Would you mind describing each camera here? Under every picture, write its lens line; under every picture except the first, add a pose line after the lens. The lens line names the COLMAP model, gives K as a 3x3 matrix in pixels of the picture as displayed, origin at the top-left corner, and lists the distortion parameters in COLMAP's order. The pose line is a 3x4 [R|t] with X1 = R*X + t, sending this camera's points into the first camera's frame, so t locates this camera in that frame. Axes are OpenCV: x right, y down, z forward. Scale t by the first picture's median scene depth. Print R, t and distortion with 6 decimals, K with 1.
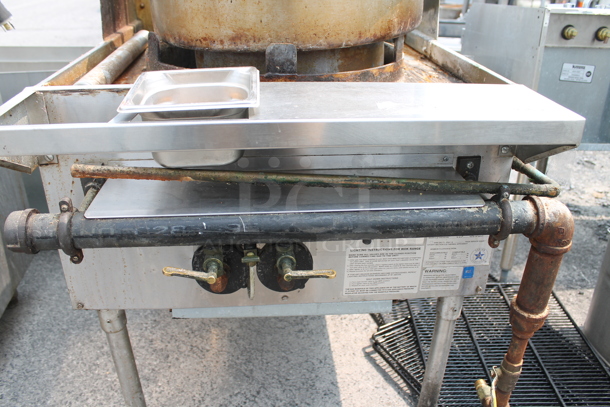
lens RADIAL K [[521.3, 0, 305.0], [0, 521.3, 203.5], [0, 0, 1]] dist [-0.158102, 0.135515]
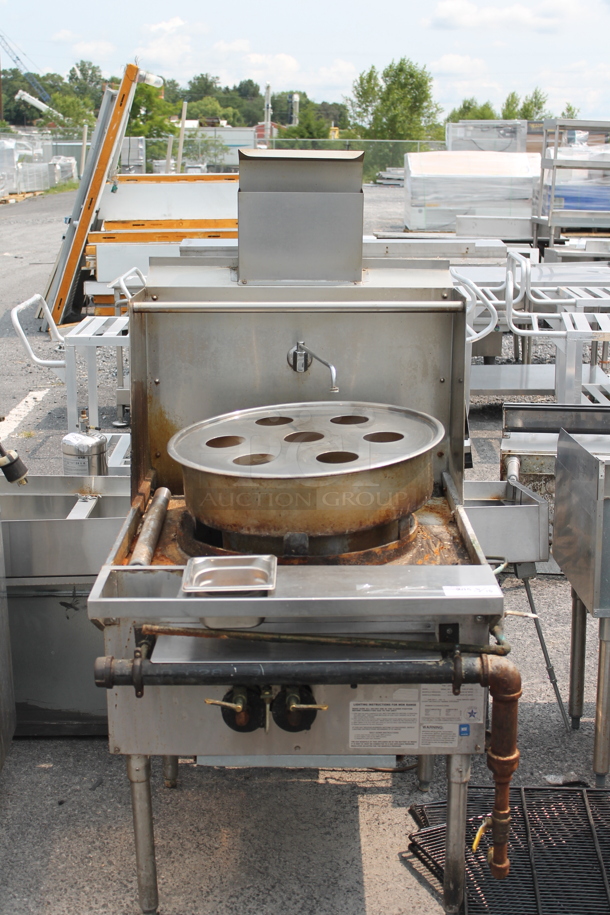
lens RADIAL K [[1304.8, 0, 305.0], [0, 1304.8, 457.5], [0, 0, 1]] dist [-0.051061, 0.034095]
pose [[0.995768, 0.001696, -0.091892, 0.253705], [-0.021726, 0.975837, -0.217415, 0.193026], [0.089303, 0.218491, 0.971744, -2.020308]]
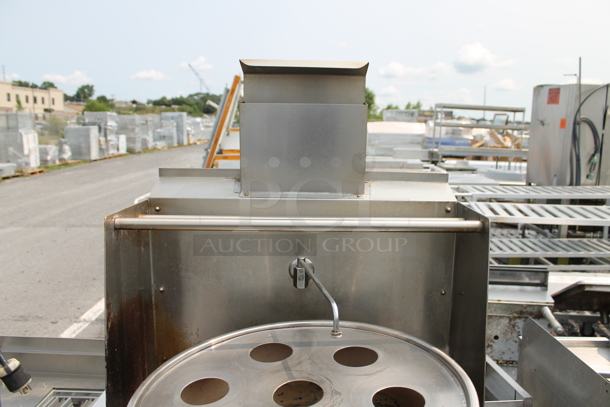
lens RADIAL K [[515.8, 0, 305.0], [0, 515.8, 203.5], [0, 0, 1]] dist [-0.161336, 0.136075]
pose [[0.992143, 0.003023, -0.125069, 0.090590], [-0.040233, 0.954312, -0.296092, -0.631857], [0.118460, 0.298798, 0.946936, 0.069928]]
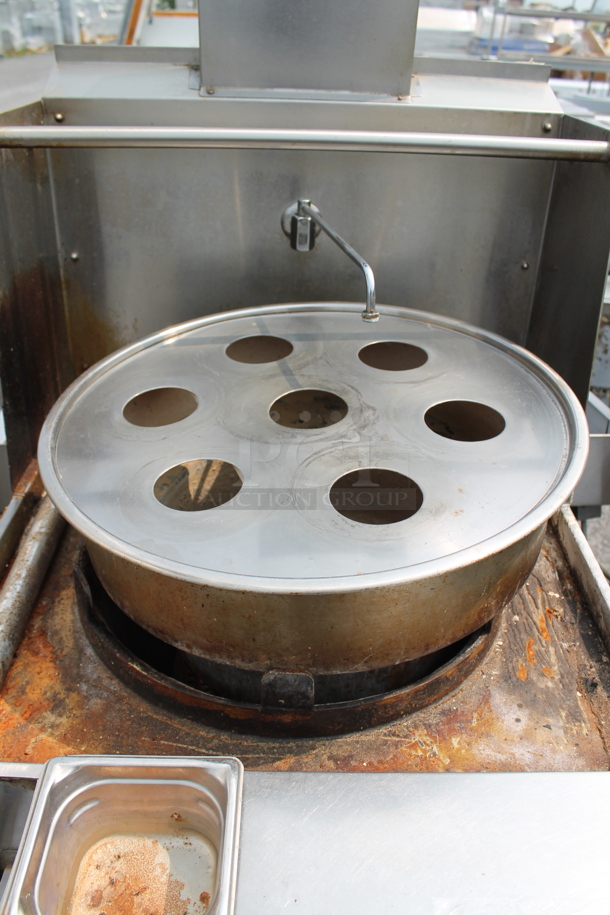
lens RADIAL K [[773.8, 0, 302.8], [0, 773.8, 446.9], [0, 0, 1]] dist [-0.161336, 0.136075]
pose [[0.995882, 0.050296, -0.075425, 0.021392], [-0.044816, 0.996348, 0.072673, -0.590226], [0.078805, -0.068993, 0.994500, 0.149660]]
